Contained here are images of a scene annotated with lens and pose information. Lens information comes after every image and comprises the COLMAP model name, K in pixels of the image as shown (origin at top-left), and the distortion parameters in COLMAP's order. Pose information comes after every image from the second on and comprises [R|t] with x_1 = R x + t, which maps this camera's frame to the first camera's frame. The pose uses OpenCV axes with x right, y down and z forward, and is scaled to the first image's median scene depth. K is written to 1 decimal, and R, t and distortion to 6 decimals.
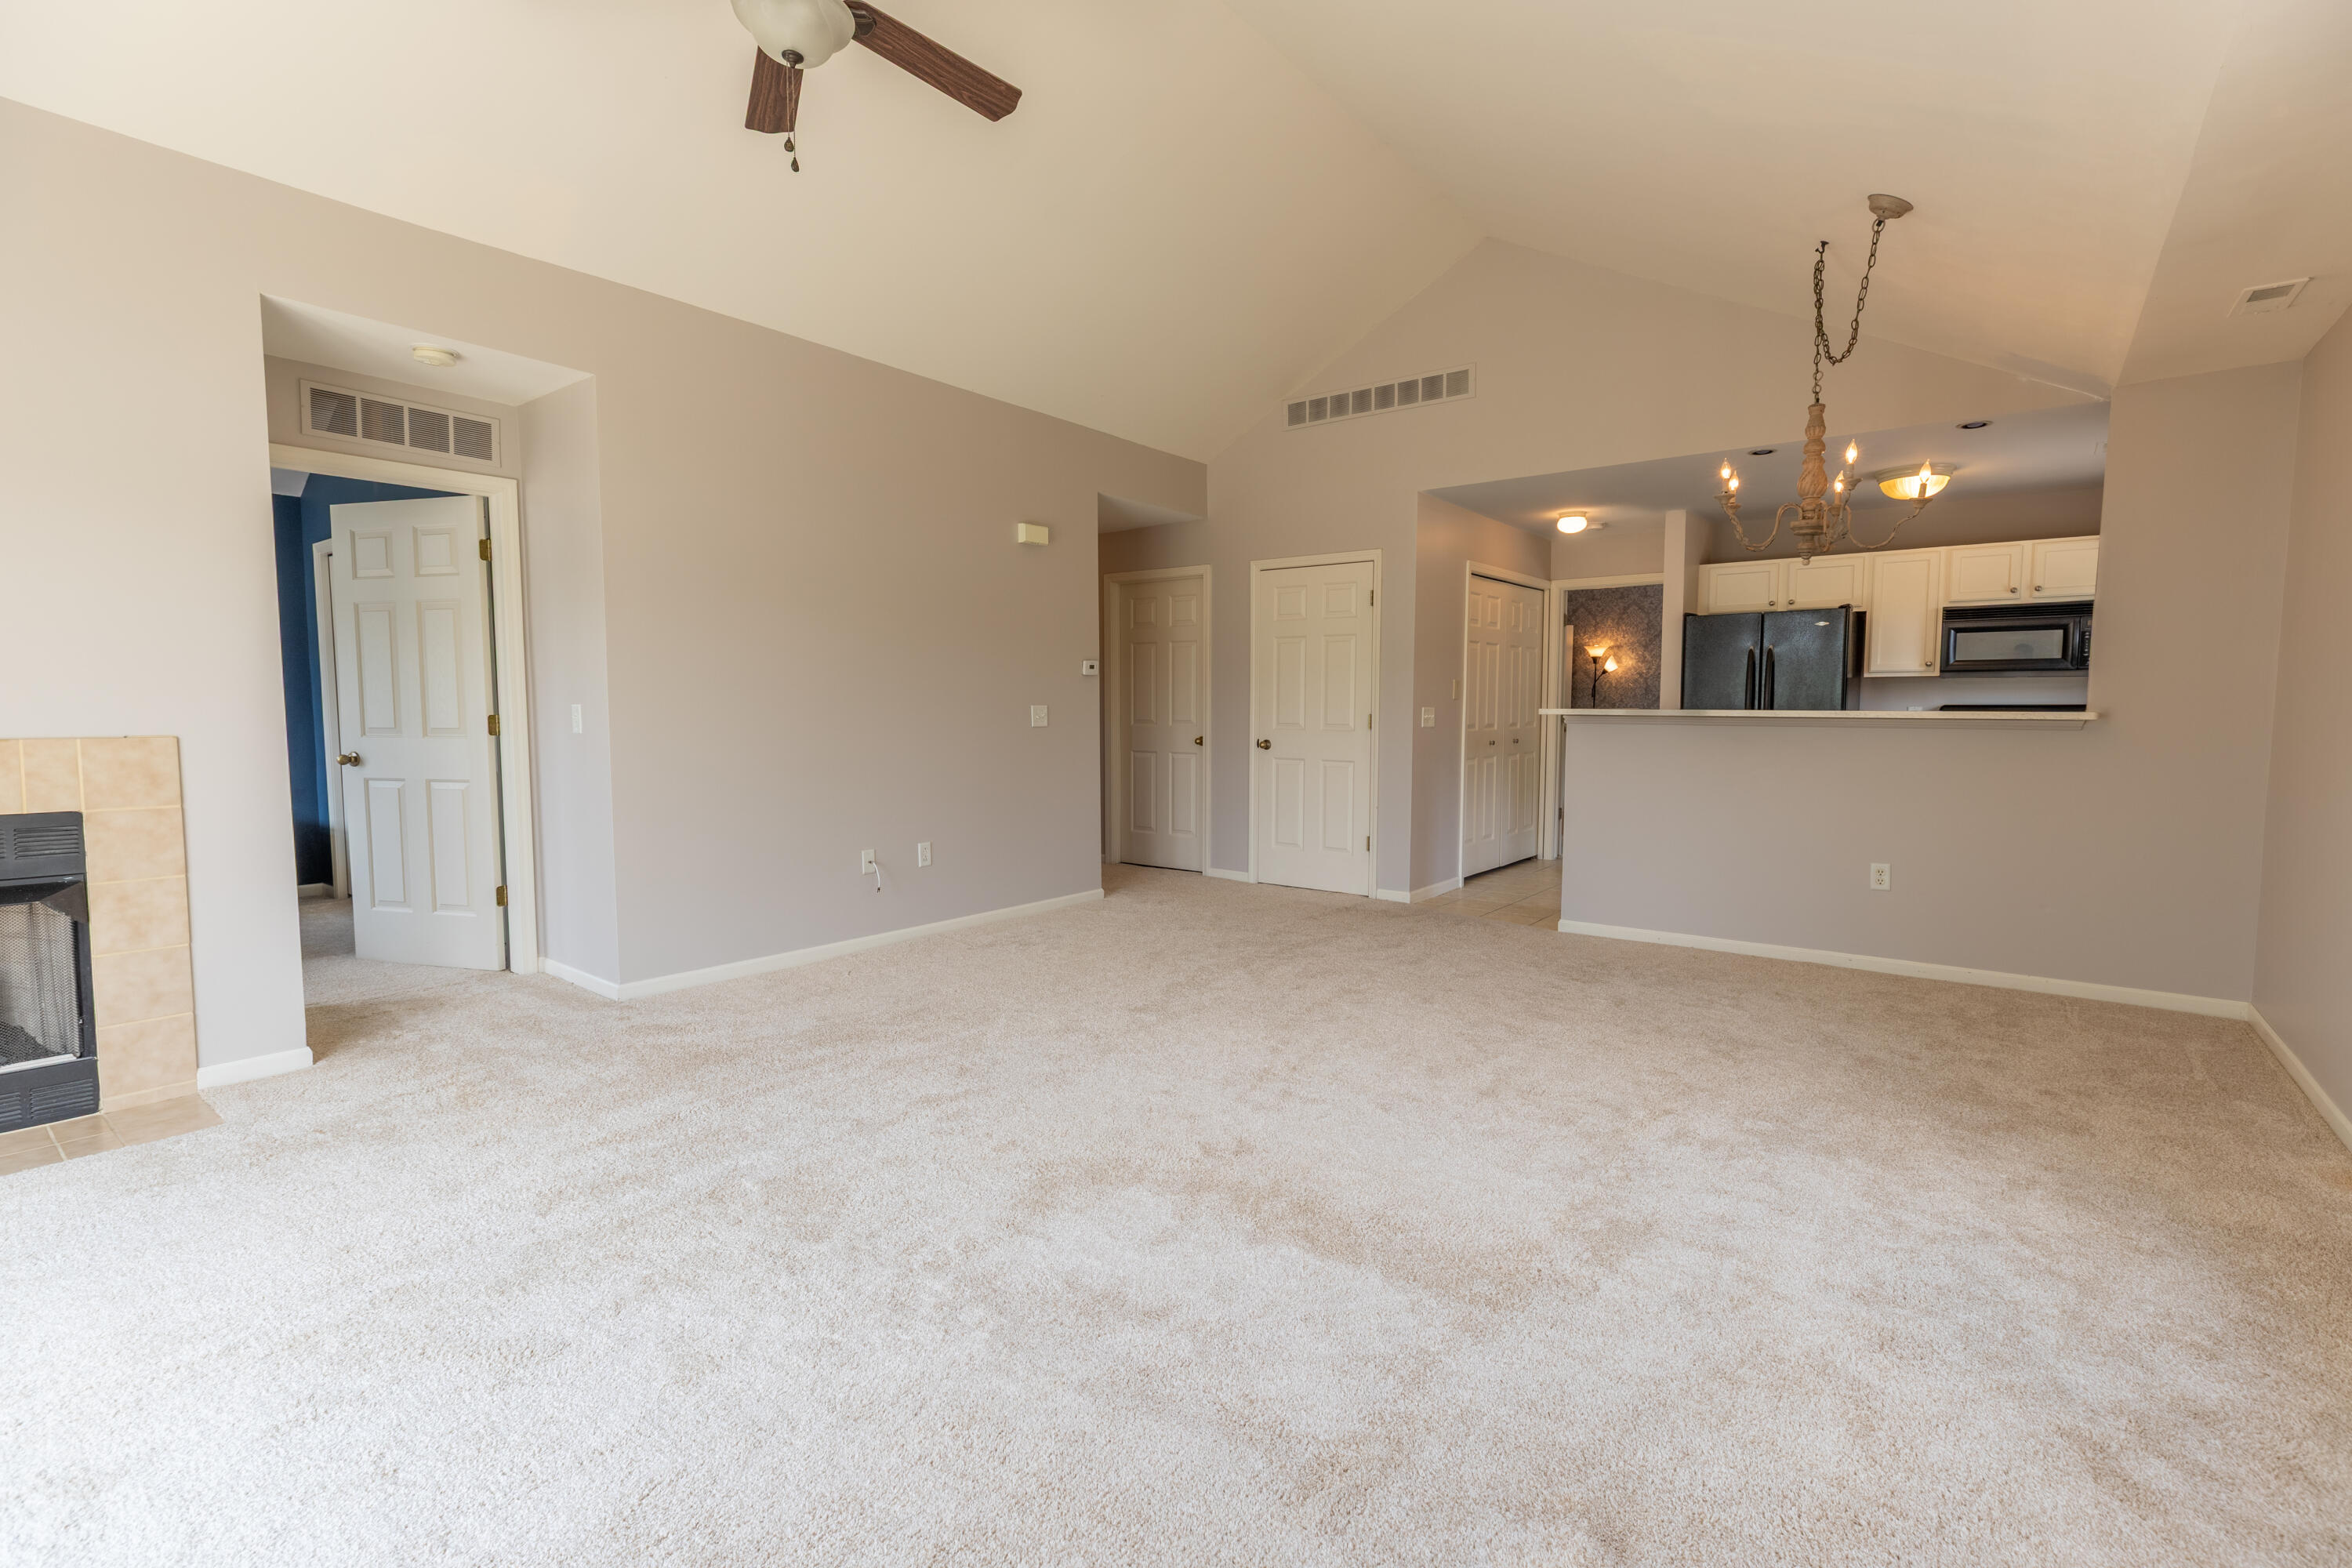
lens RADIAL K [[1060.7, 0, 1166.6], [0, 1060.7, 779.8], [0, 0, 1]] dist [0.005175, 0.000762]
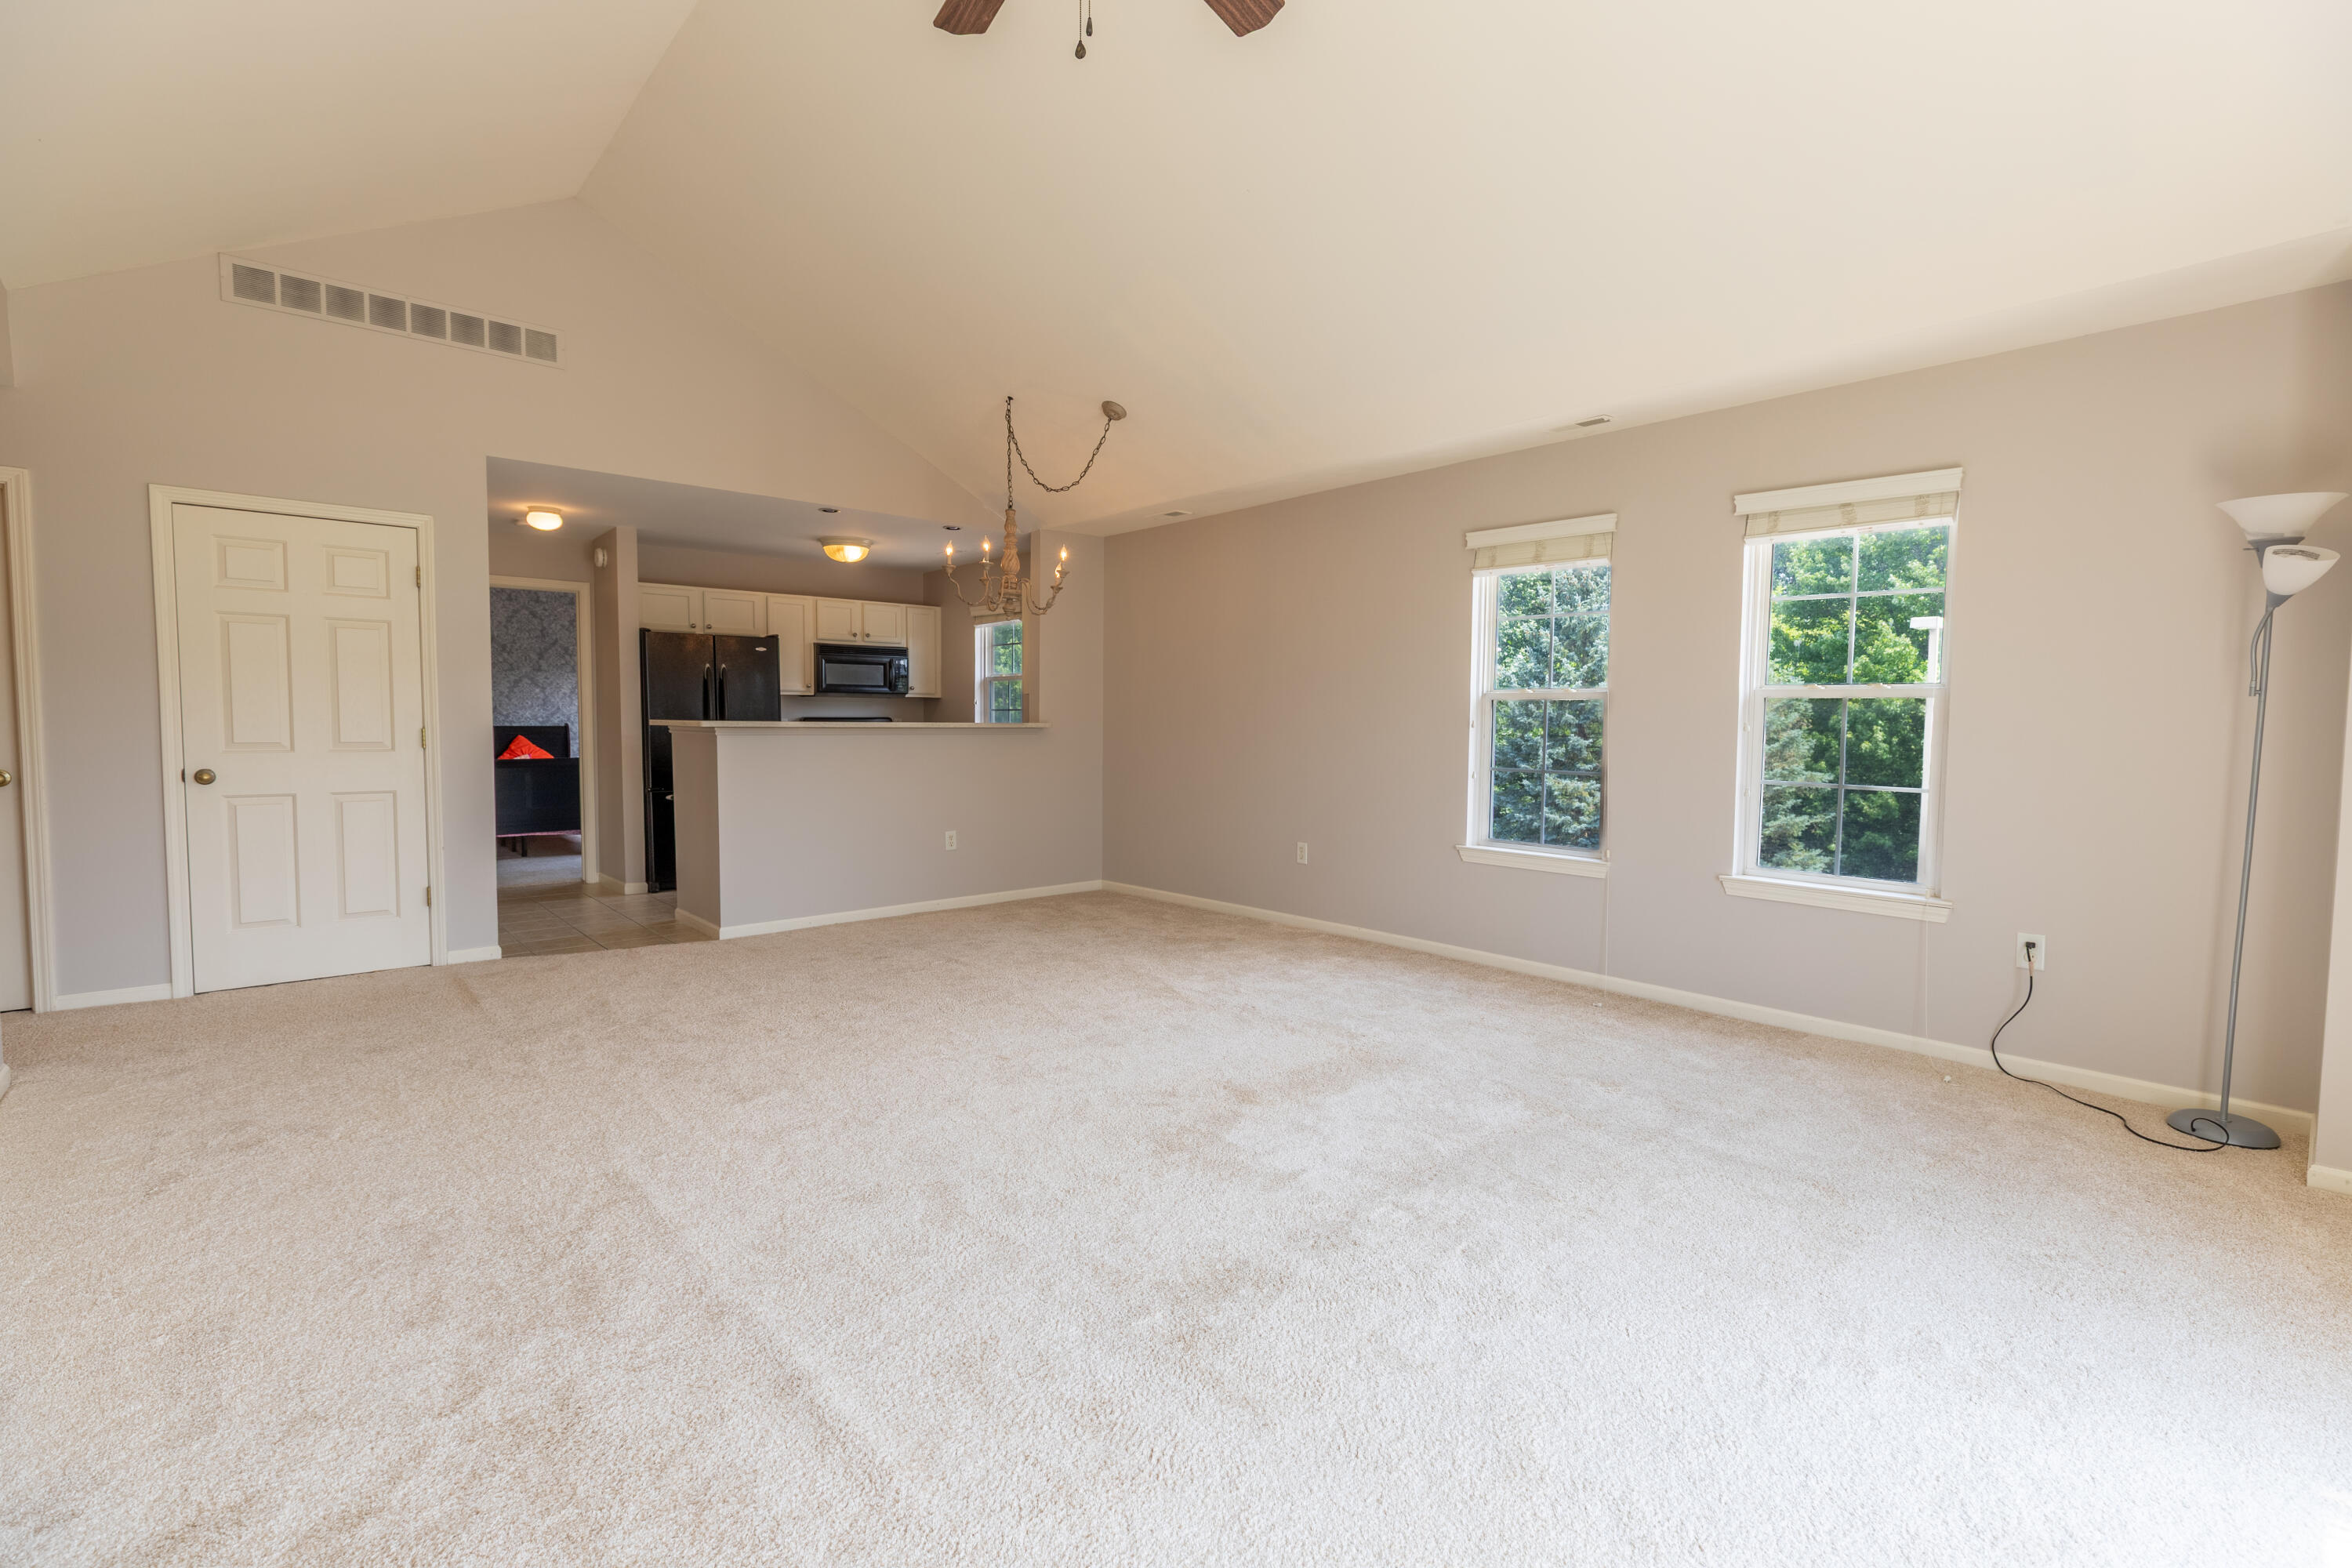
lens RADIAL K [[1060.7, 0, 1163.0], [0, 1060.7, 784.5], [0, 0, 1]] dist [0.005175, 0.000762]
pose [[0.183365, -0.060939, 0.981154, -0.486385], [0.063821, 0.996709, 0.049978, -0.026344], [-0.980971, 0.053454, 0.186651, 0.343966]]
